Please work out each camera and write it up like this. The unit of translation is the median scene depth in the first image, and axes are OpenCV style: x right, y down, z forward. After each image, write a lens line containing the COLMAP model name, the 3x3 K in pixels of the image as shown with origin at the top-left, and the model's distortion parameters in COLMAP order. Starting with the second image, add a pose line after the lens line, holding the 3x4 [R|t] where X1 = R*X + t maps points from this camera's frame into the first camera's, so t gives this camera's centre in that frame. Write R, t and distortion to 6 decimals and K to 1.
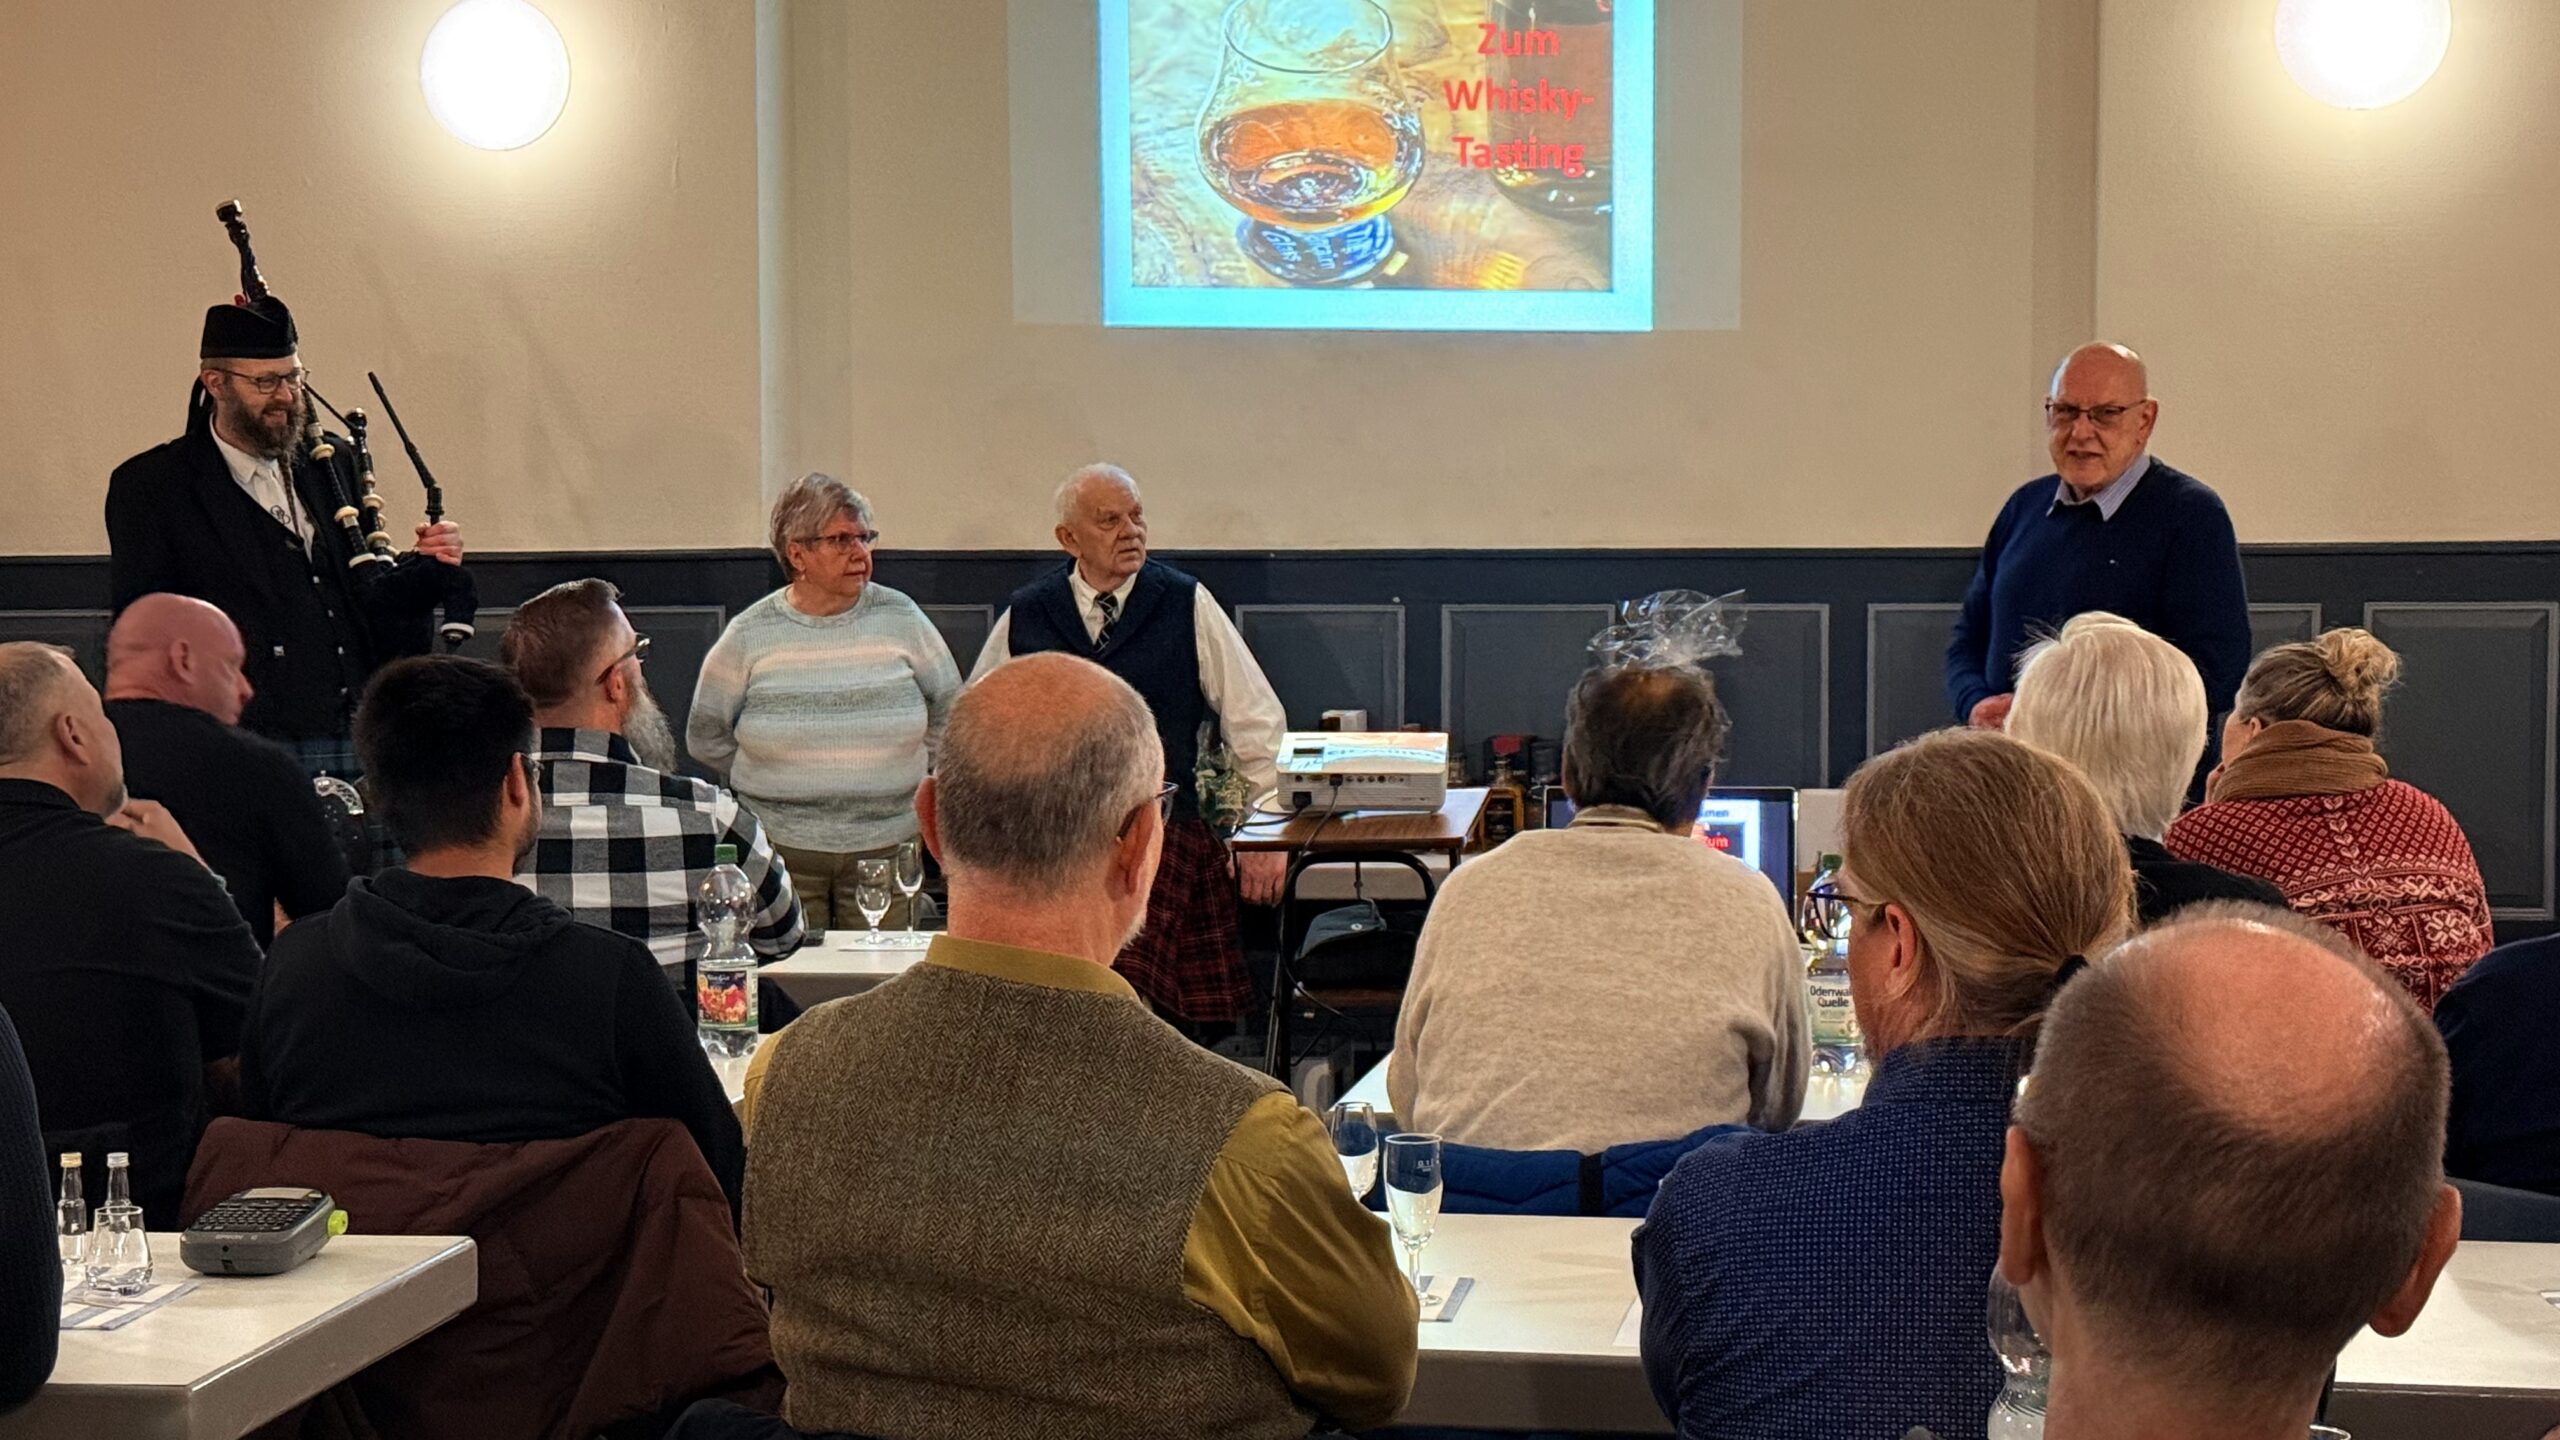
lens RADIAL K [[4209.5, 0, 1280.0], [0, 4209.5, 720.0], [0, 0, 1]] dist [0.251809, -1.320542]
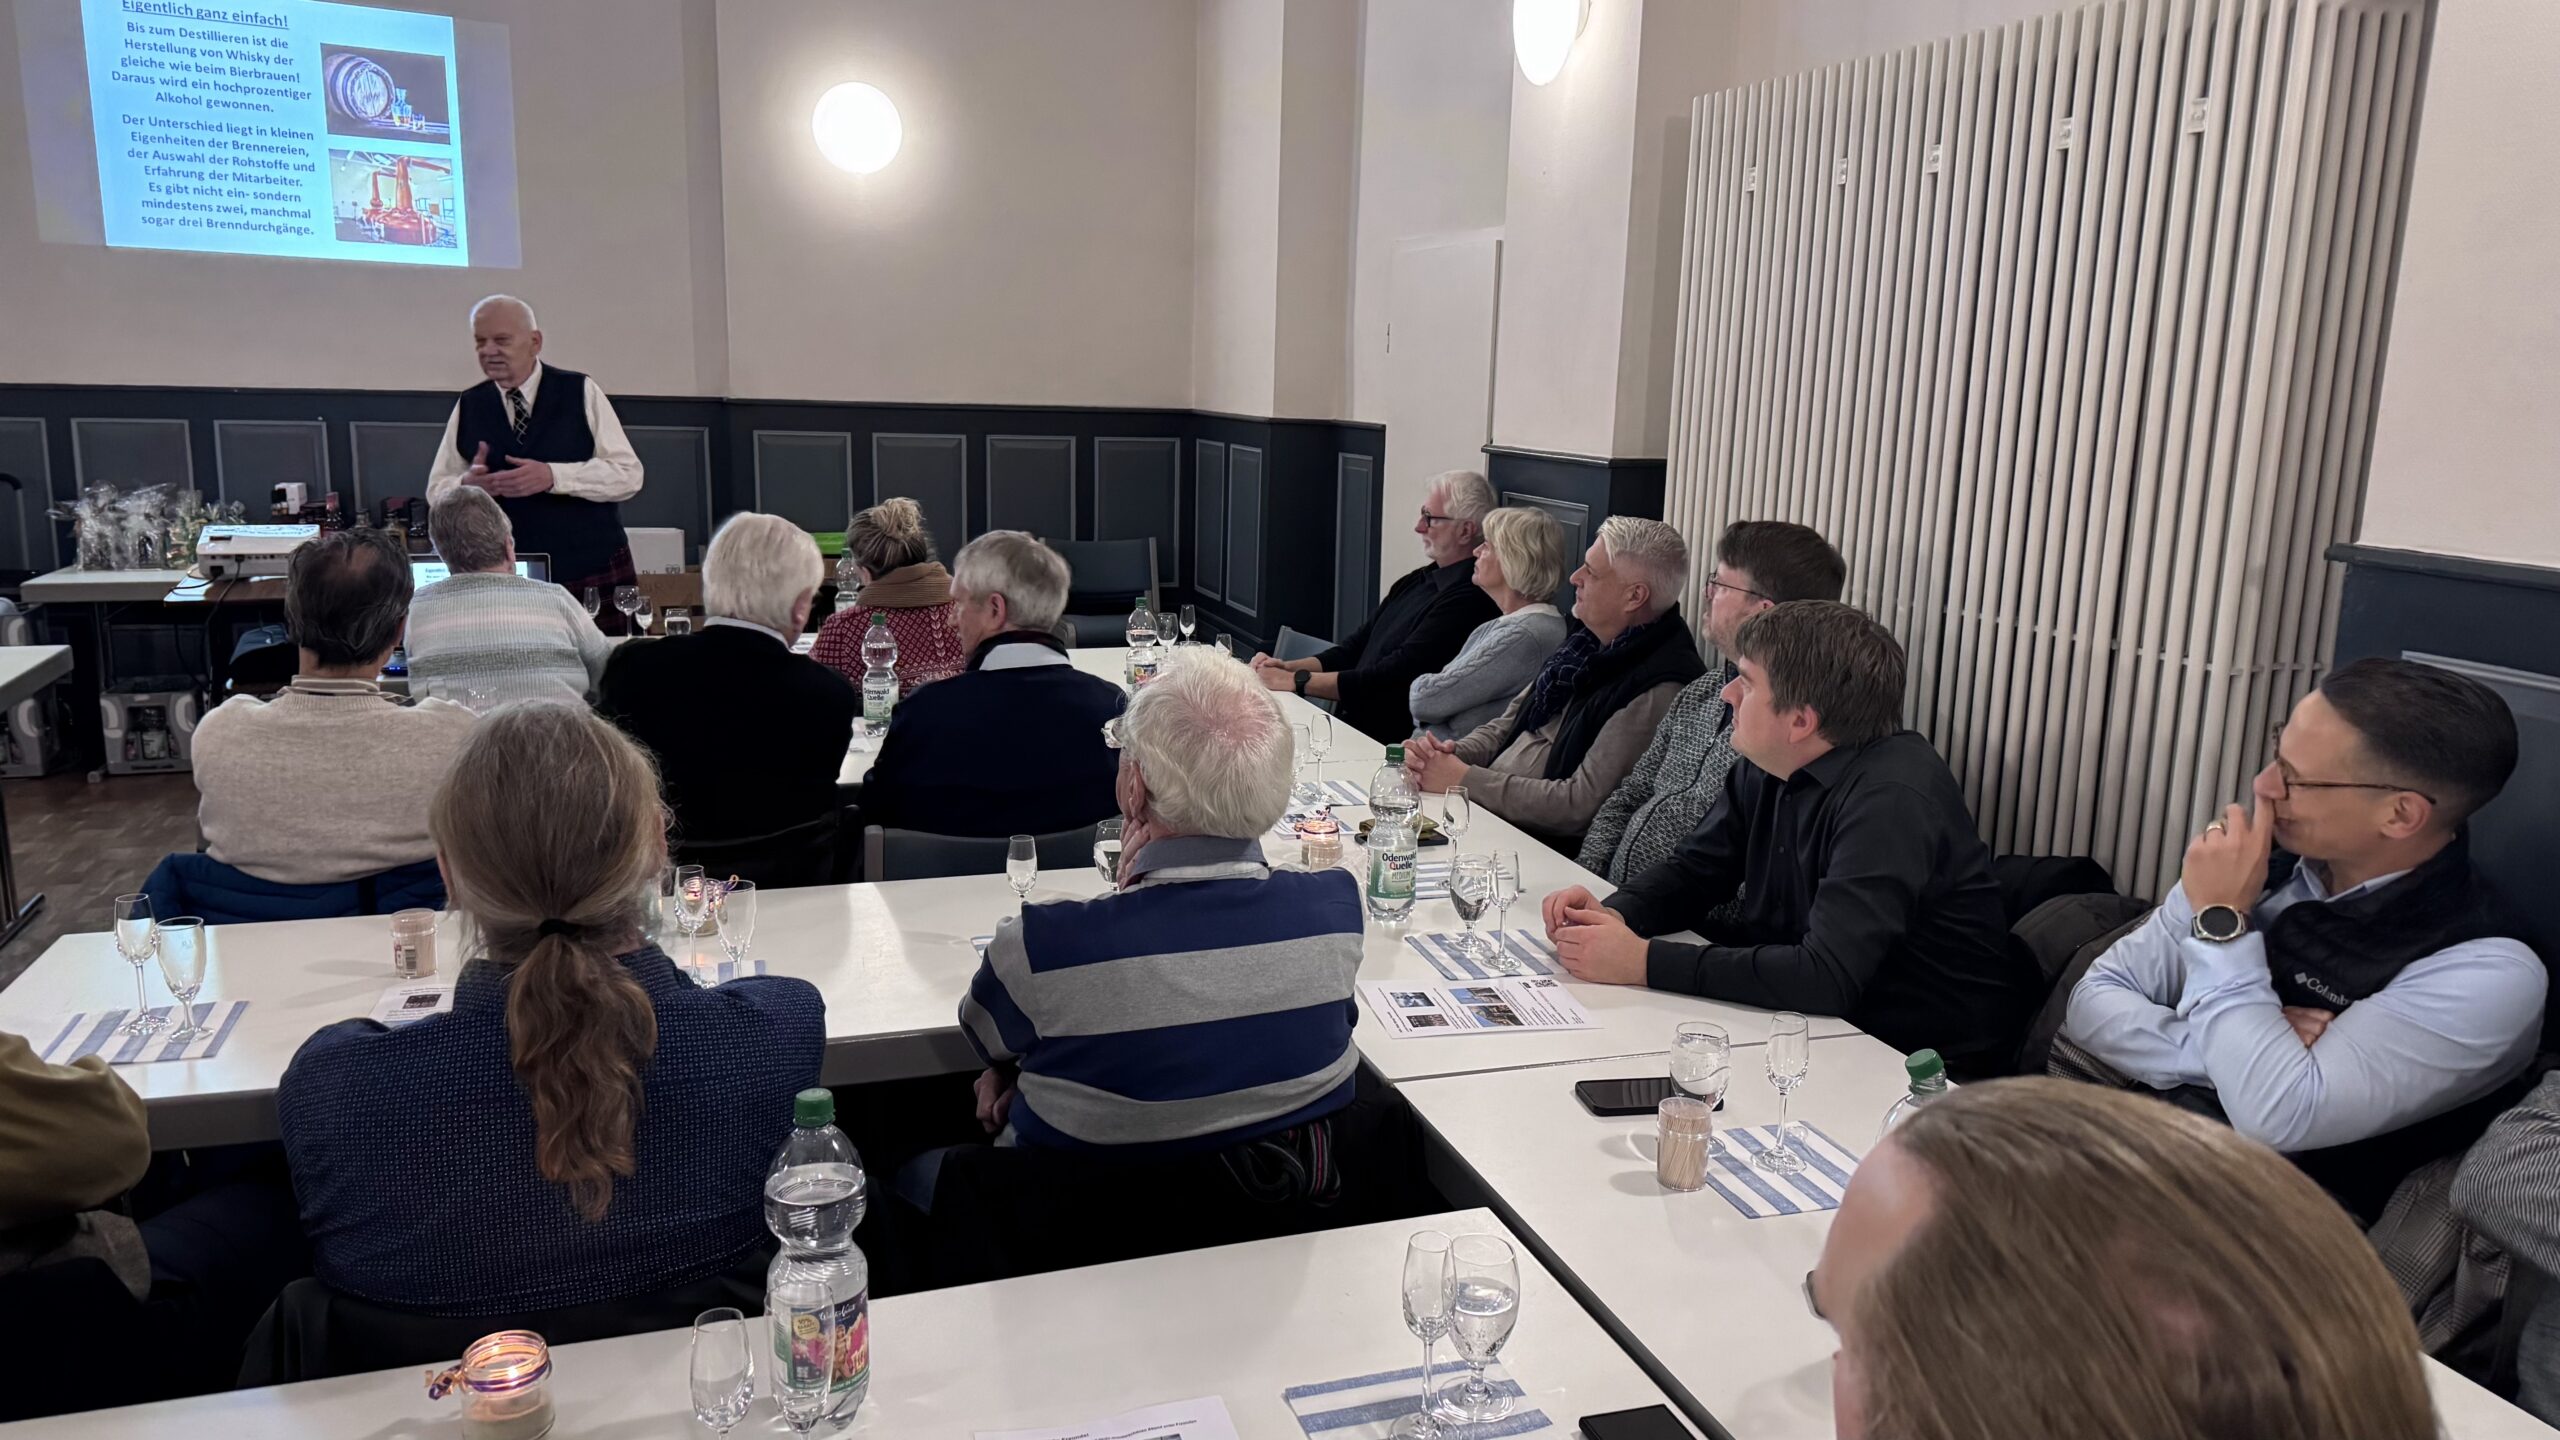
lens RADIAL K [[1848.1, 0, 1280.0], [0, 1848.1, 720.0], [0, 0, 1]] dist [0.123125, -0.150005]
pose [[0.890427, -0.057528, 0.451477, 0.024142], [-0.005348, 0.990588, 0.136770, -0.016040], [-0.455096, -0.124199, 0.881738, 0.135846]]
